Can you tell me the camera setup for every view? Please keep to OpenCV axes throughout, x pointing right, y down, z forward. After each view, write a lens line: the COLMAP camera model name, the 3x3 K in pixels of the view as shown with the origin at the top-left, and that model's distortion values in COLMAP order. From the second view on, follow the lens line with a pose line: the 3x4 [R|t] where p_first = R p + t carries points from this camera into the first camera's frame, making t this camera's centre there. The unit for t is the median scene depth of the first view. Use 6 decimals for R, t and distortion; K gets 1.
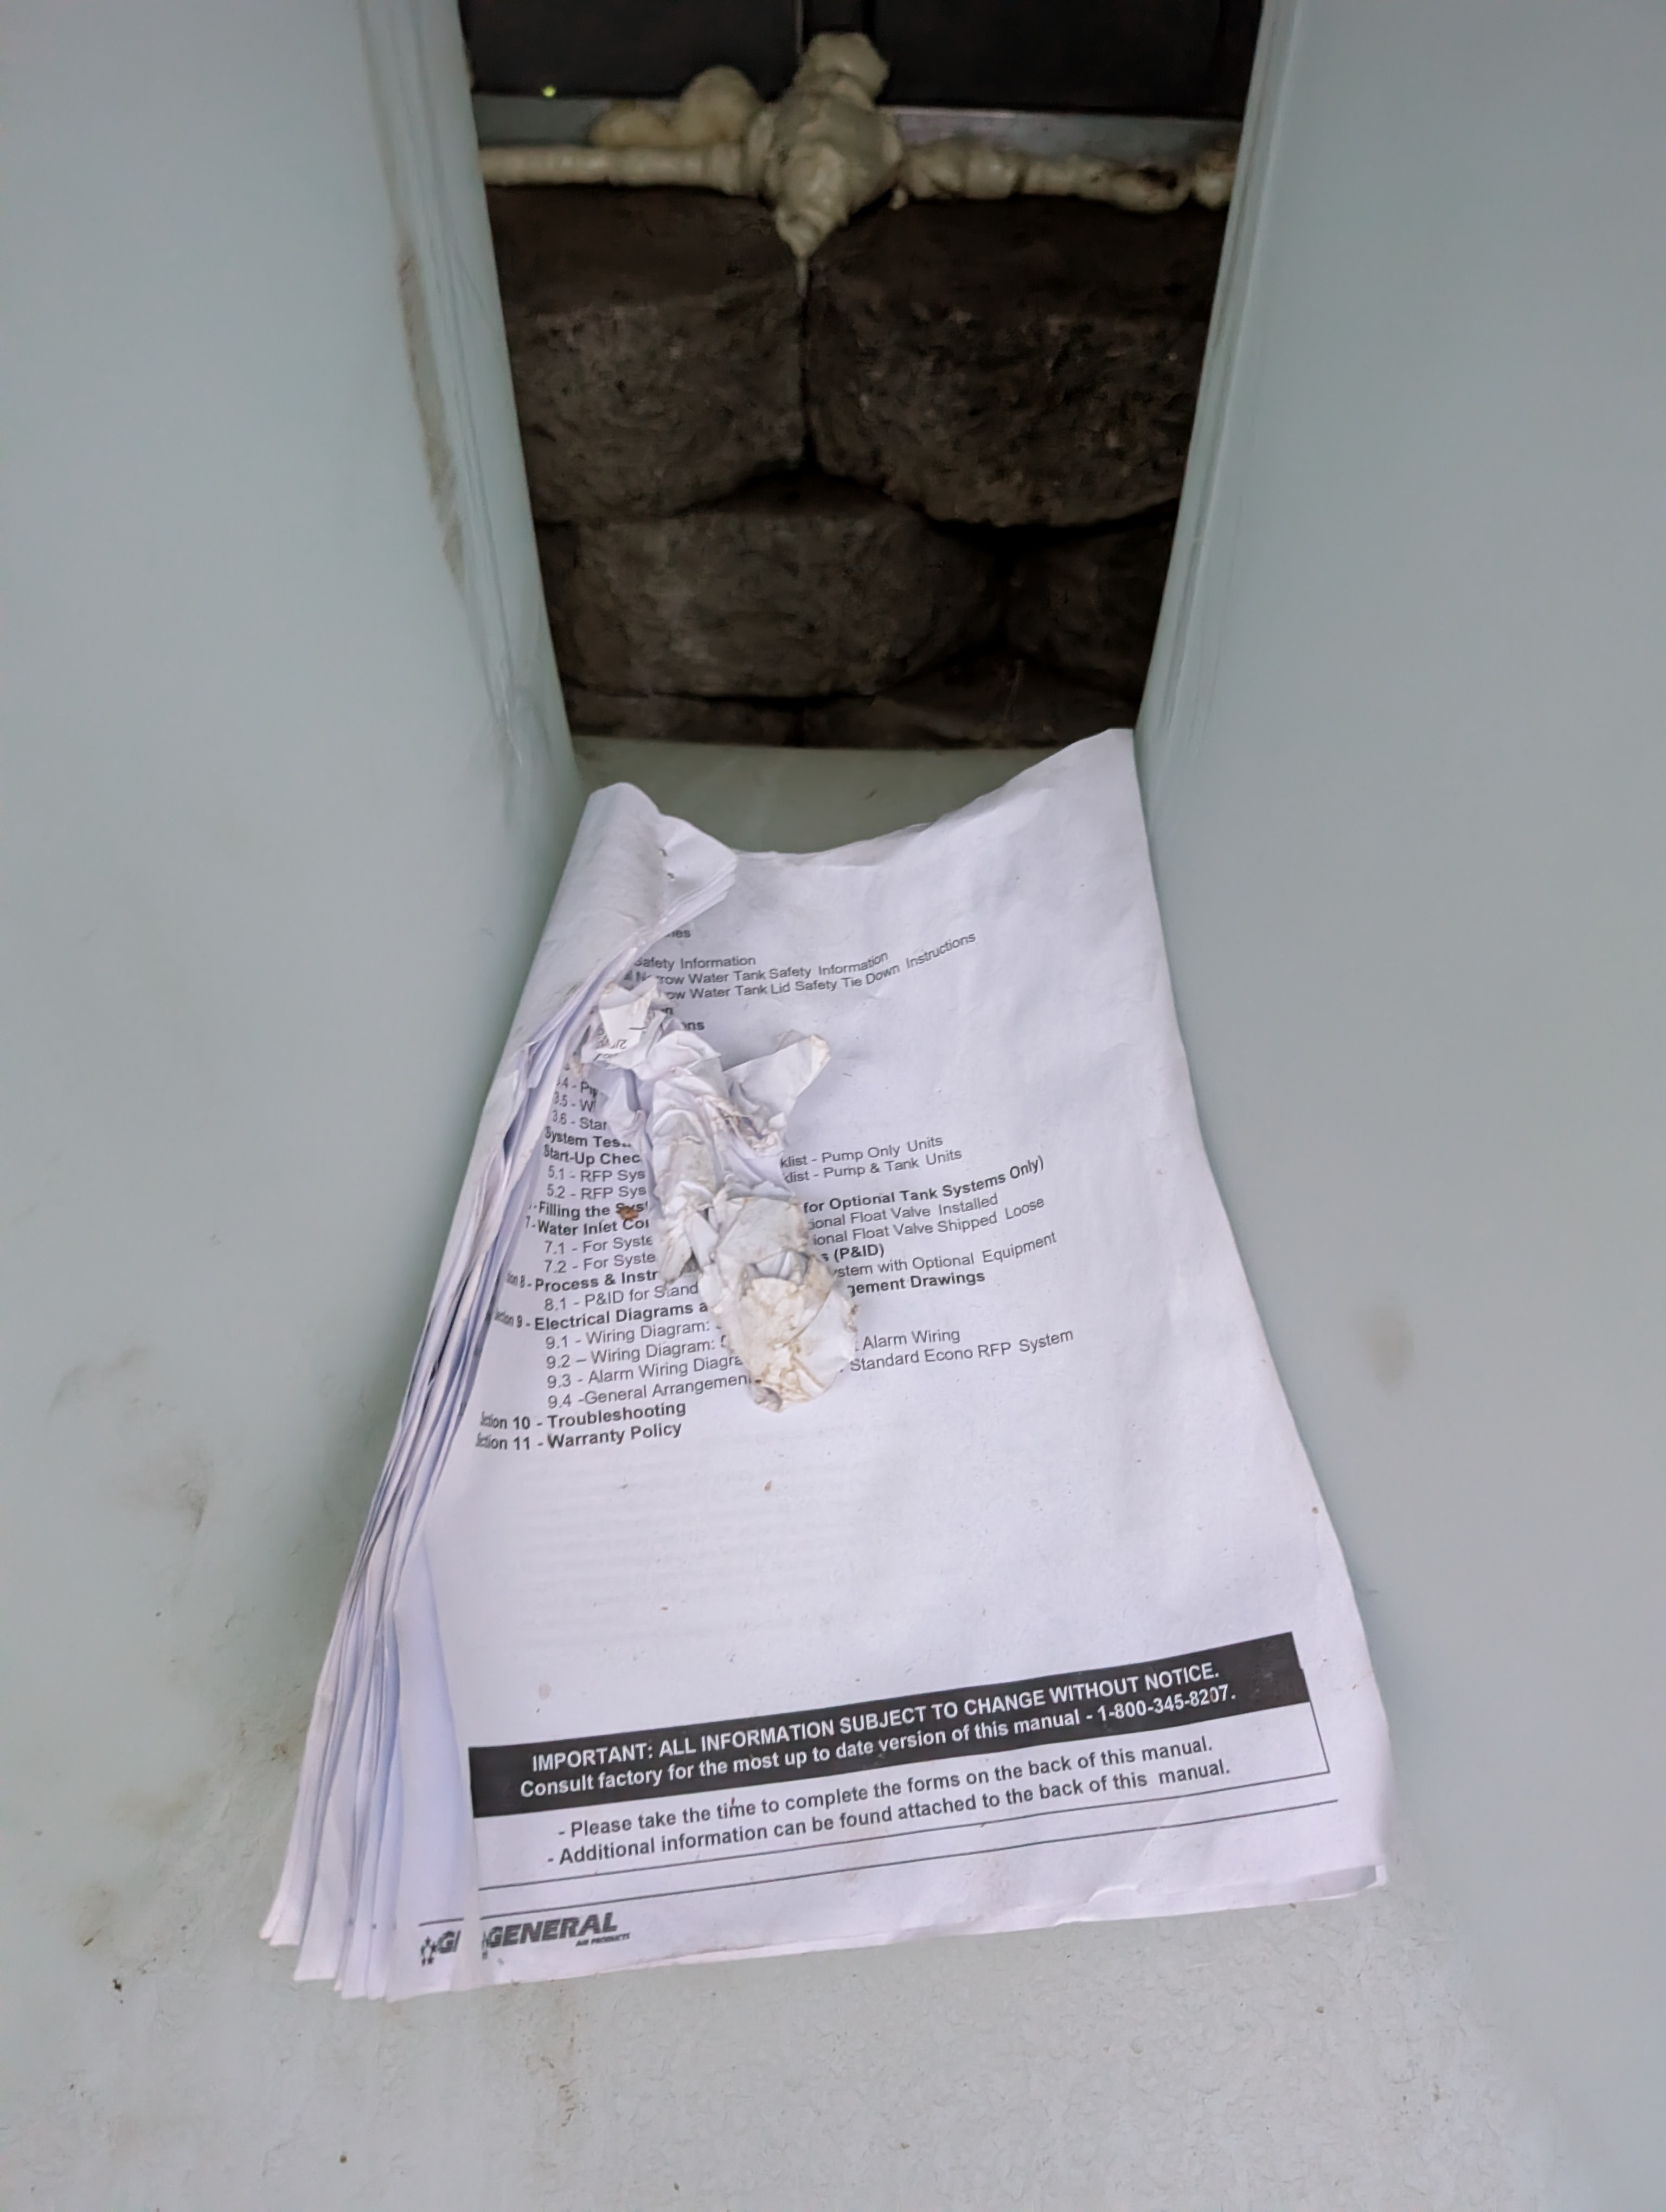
lens RADIAL K [[1537.6, 0, 833.0], [0, 1537.6, 1106.0], [0, 0, 1]] dist [0.036263, -0.006276]
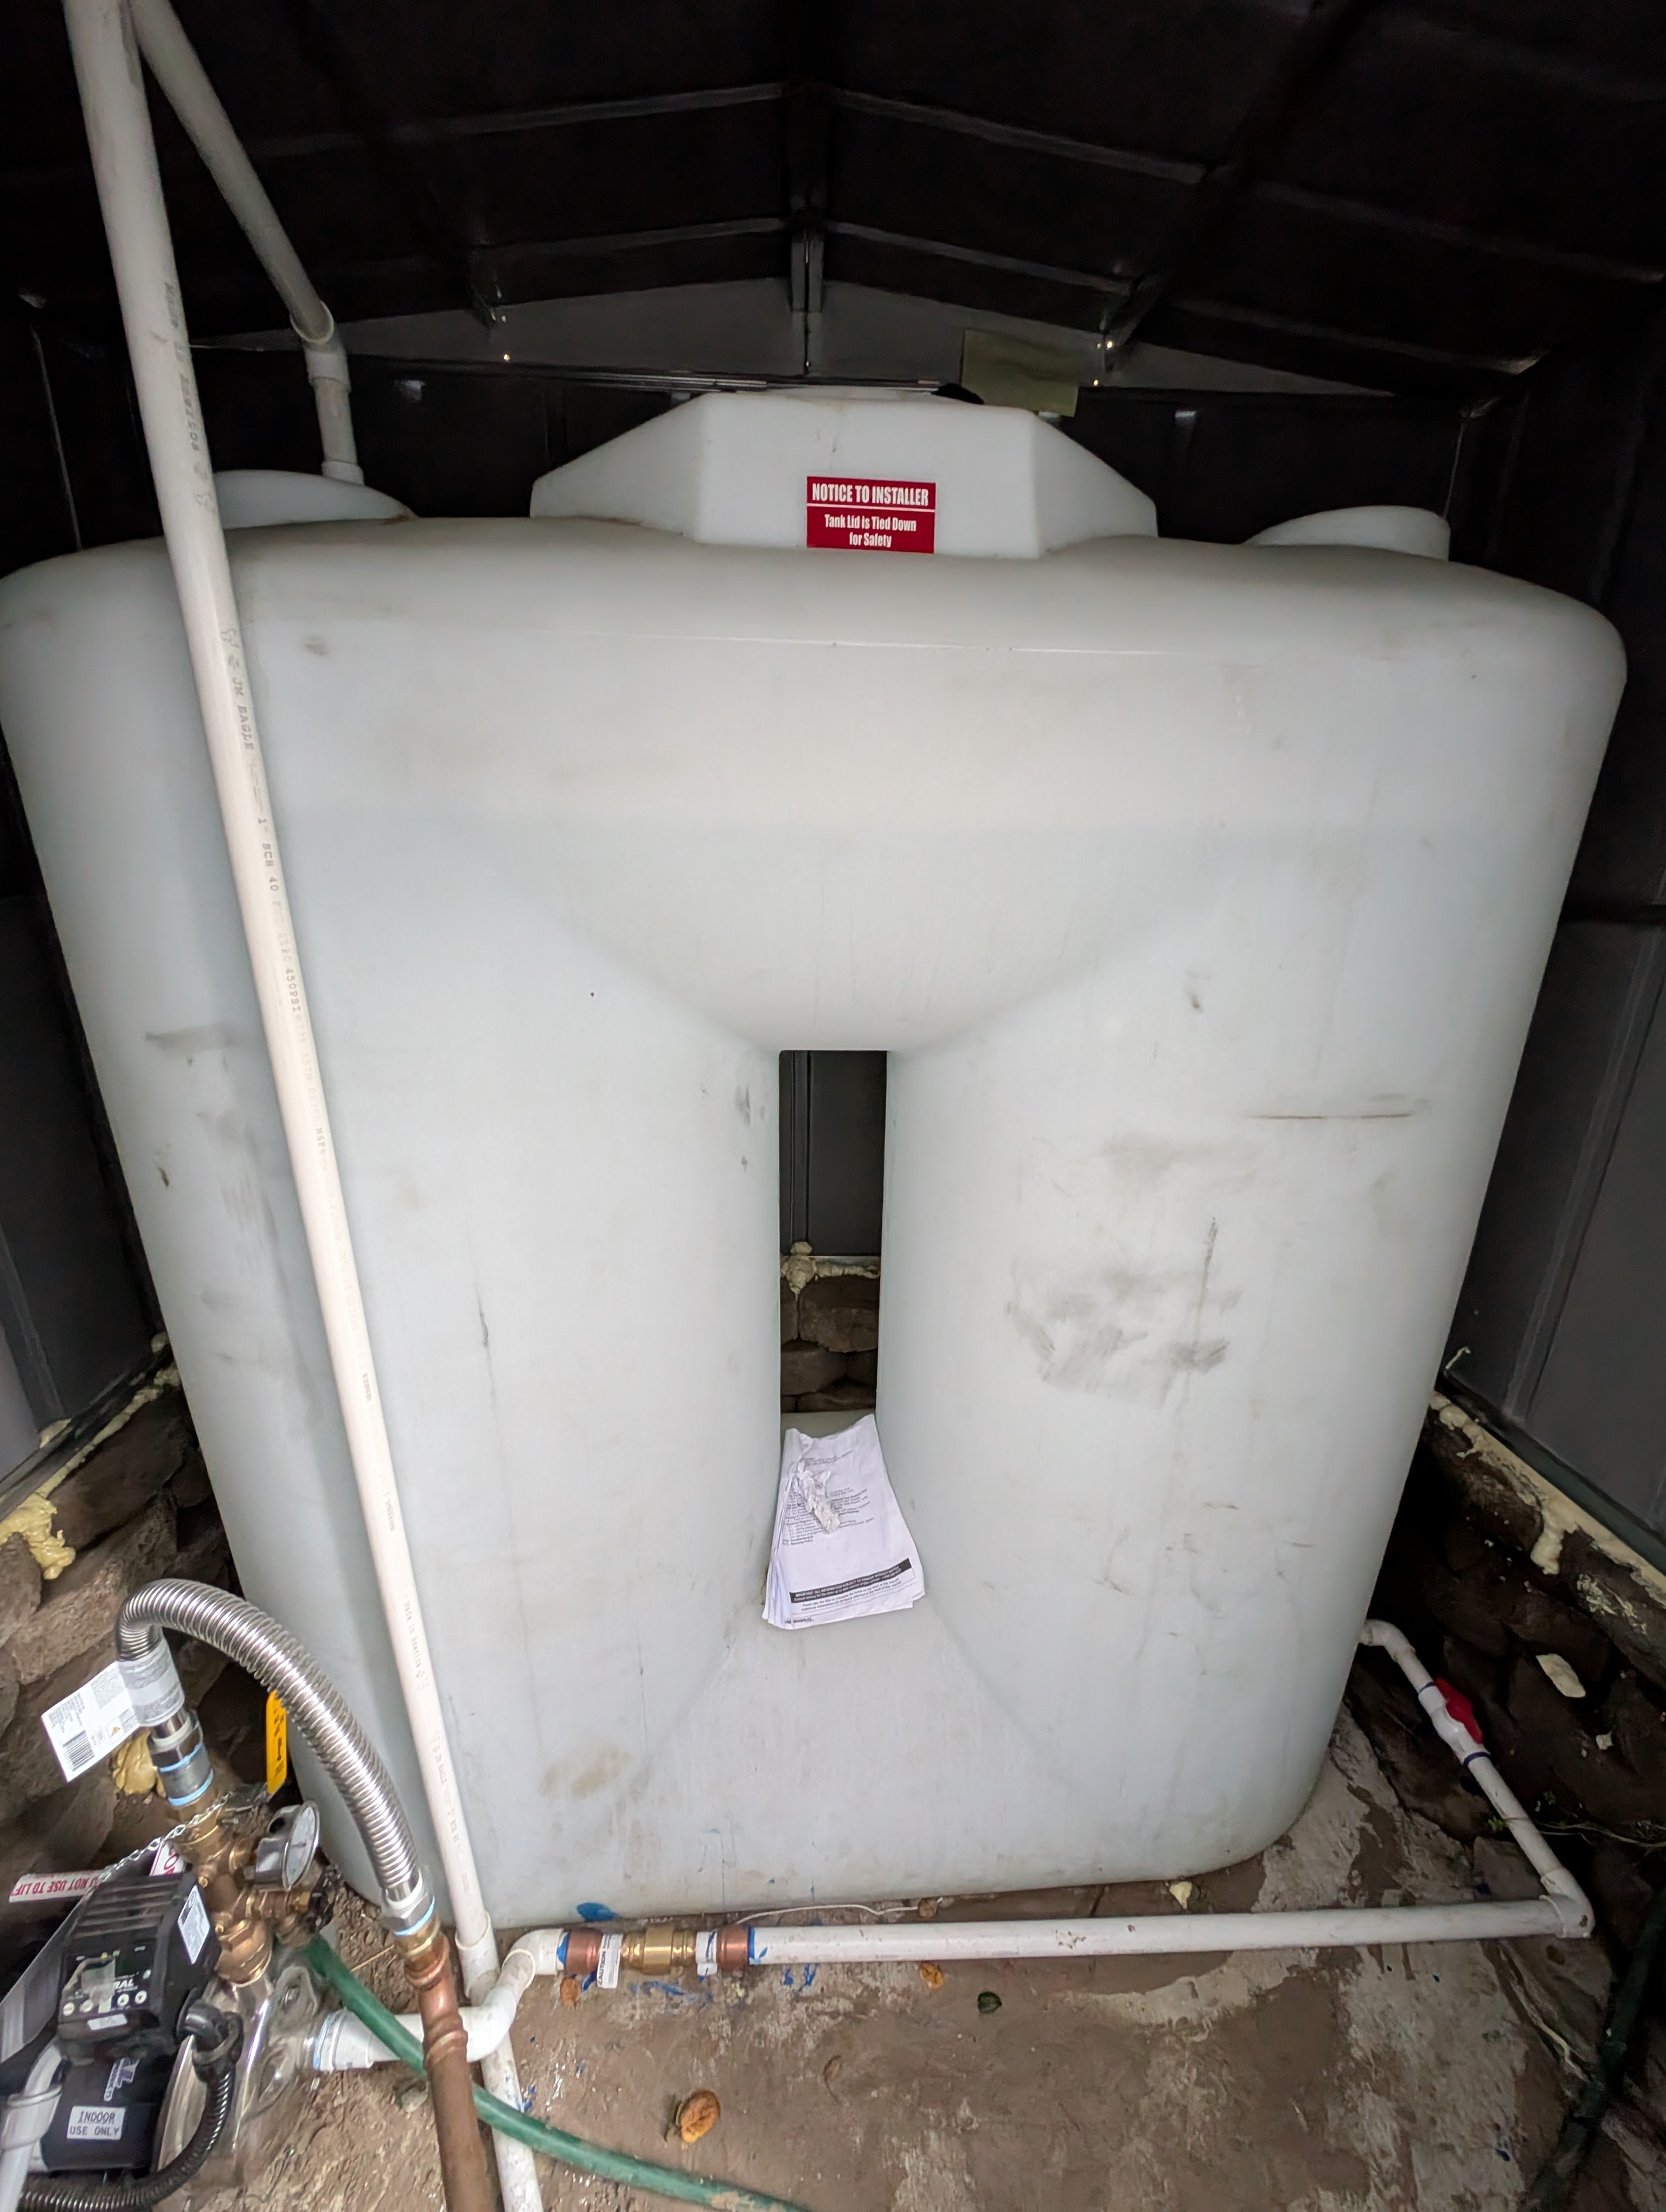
lens RADIAL K [[784.7, 0, 844.9], [0, 784.7, 1102.0], [0, 0, 1]] dist [-0.000875, 0.000343]
pose [[0.992174, -0.017845, 0.123581, -0.313348], [0.080830, 0.846159, -0.526766, 0.374680], [-0.095170, 0.532632, 0.840979, -2.482298]]
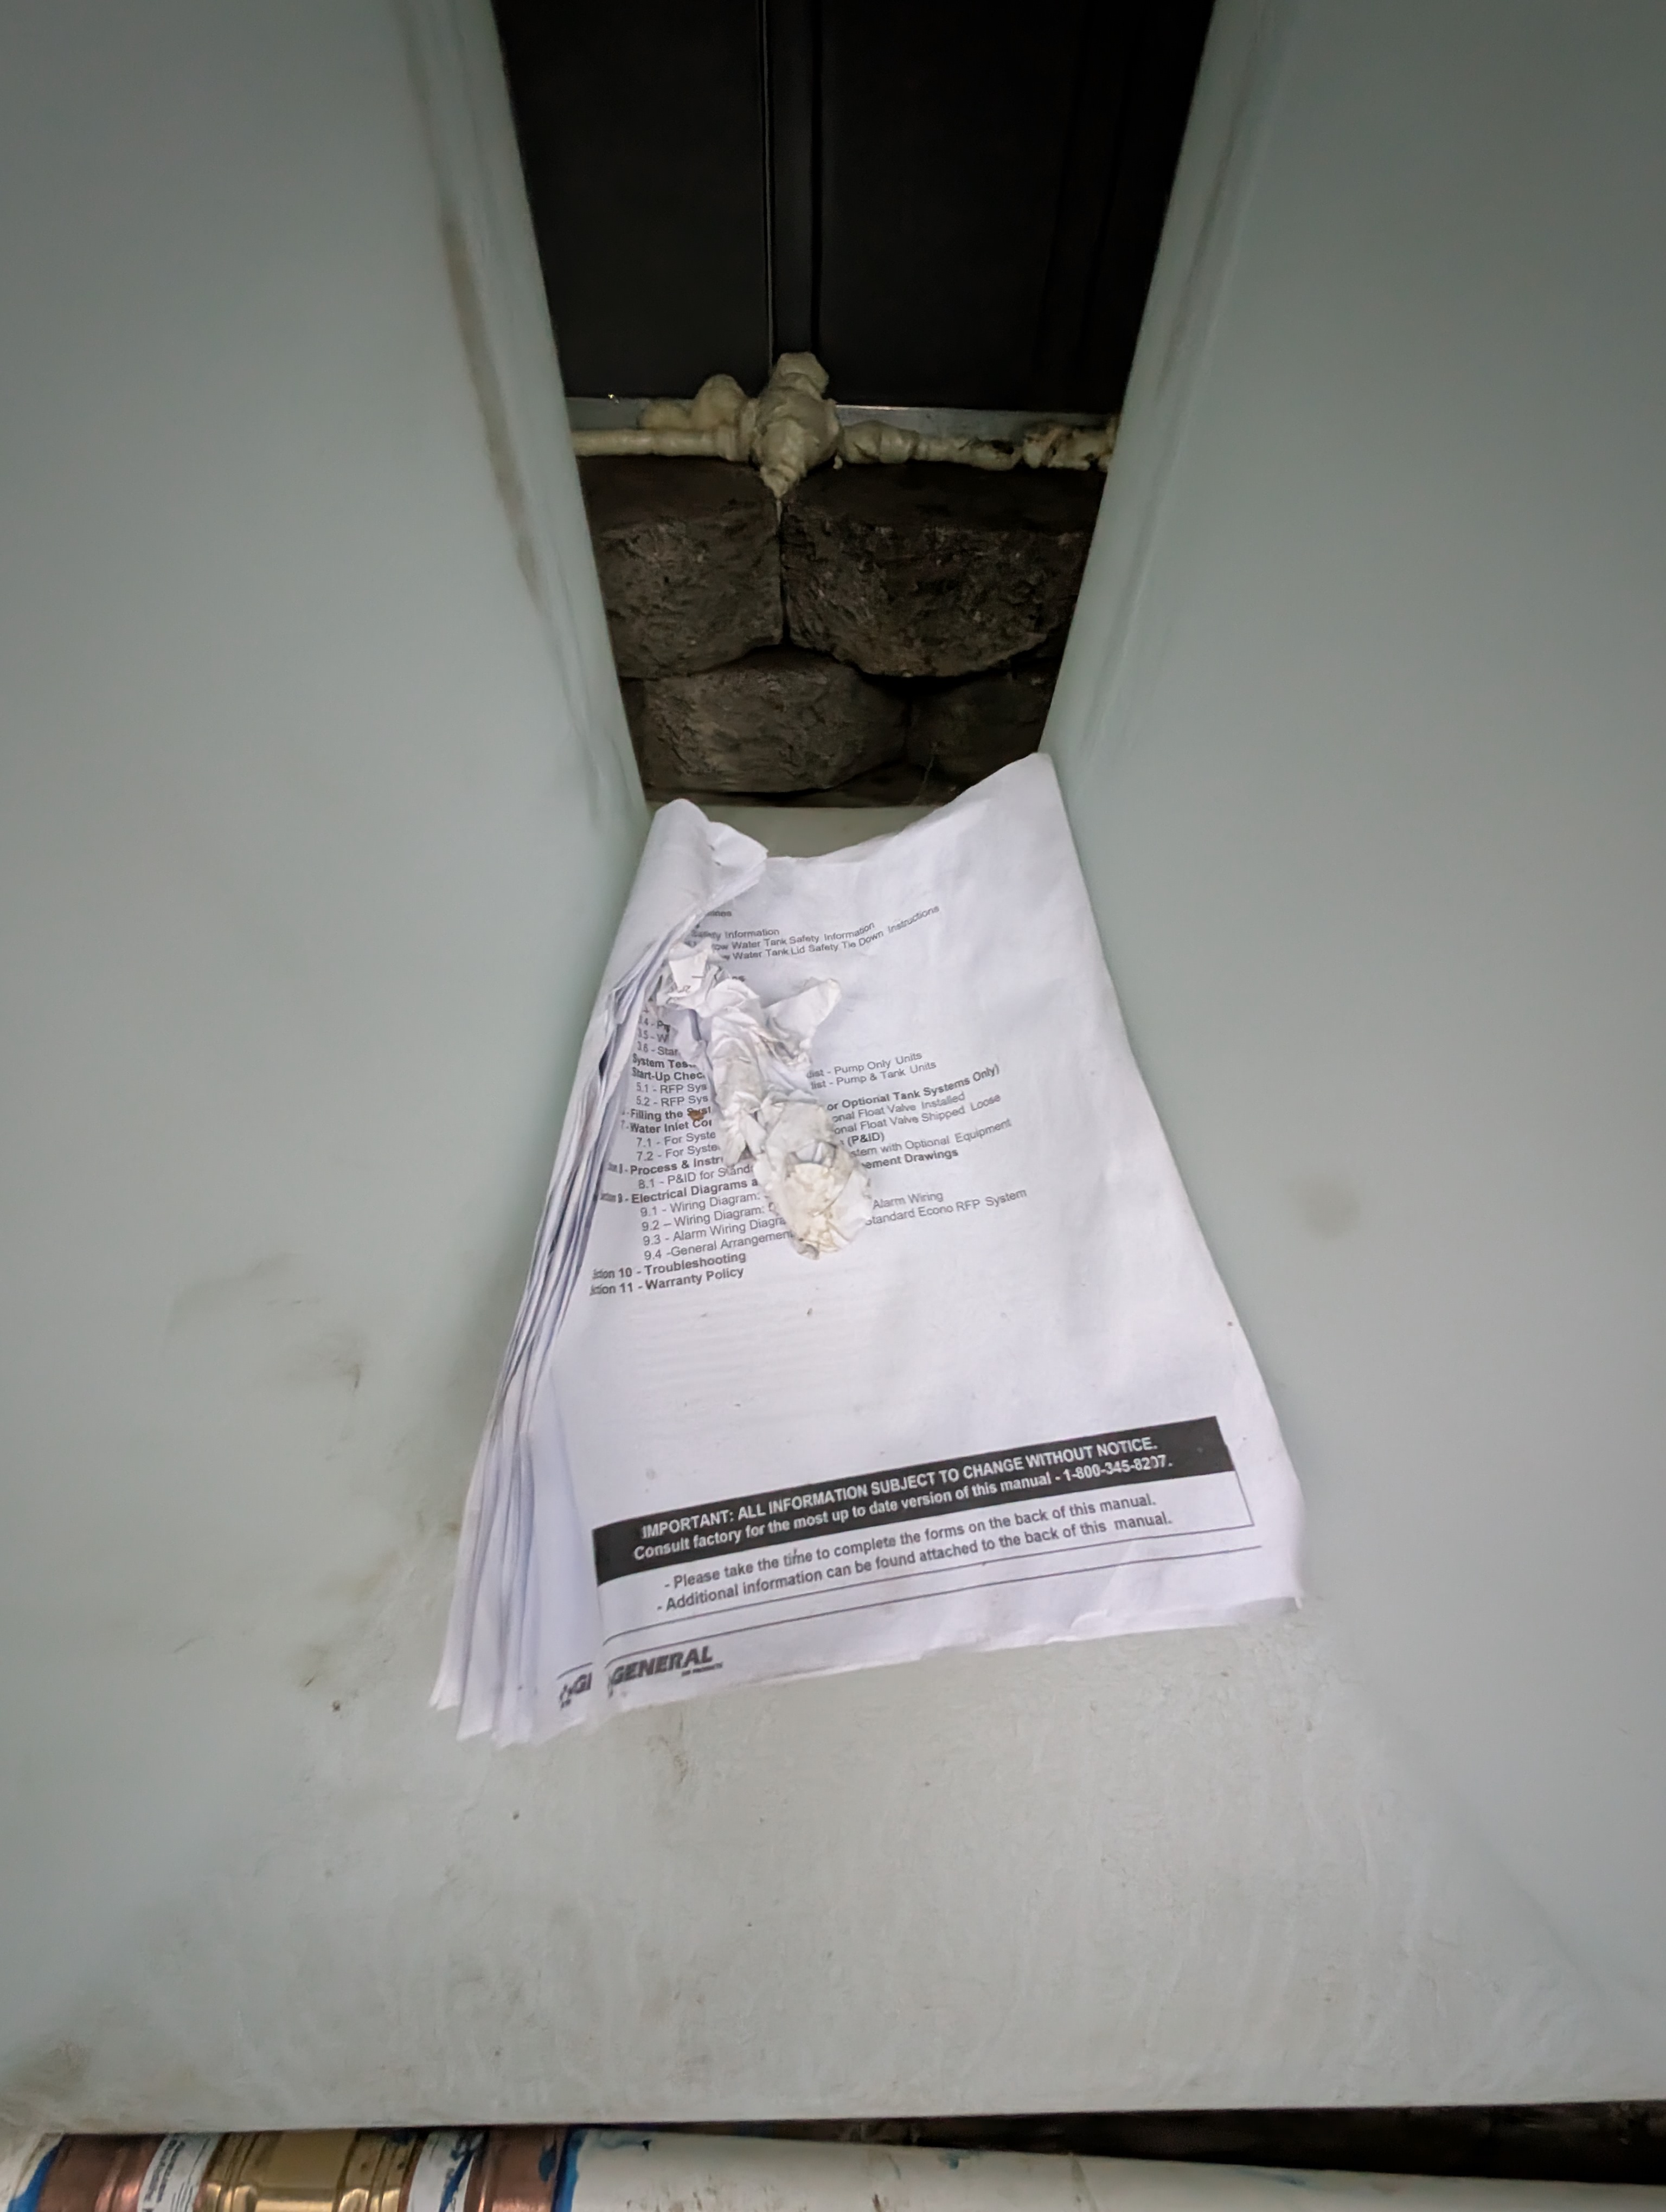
lens RADIAL K [[789.5, 0, 830.7], [0, 789.5, 1105.2], [0, 0, 1]] dist [0.027756, -0.000008]
pose [[0.998618, -0.033549, 0.040455, -0.043207], [0.030429, 0.996688, 0.075407, 0.011302], [-0.042851, -0.074072, 0.996332, 0.301818]]
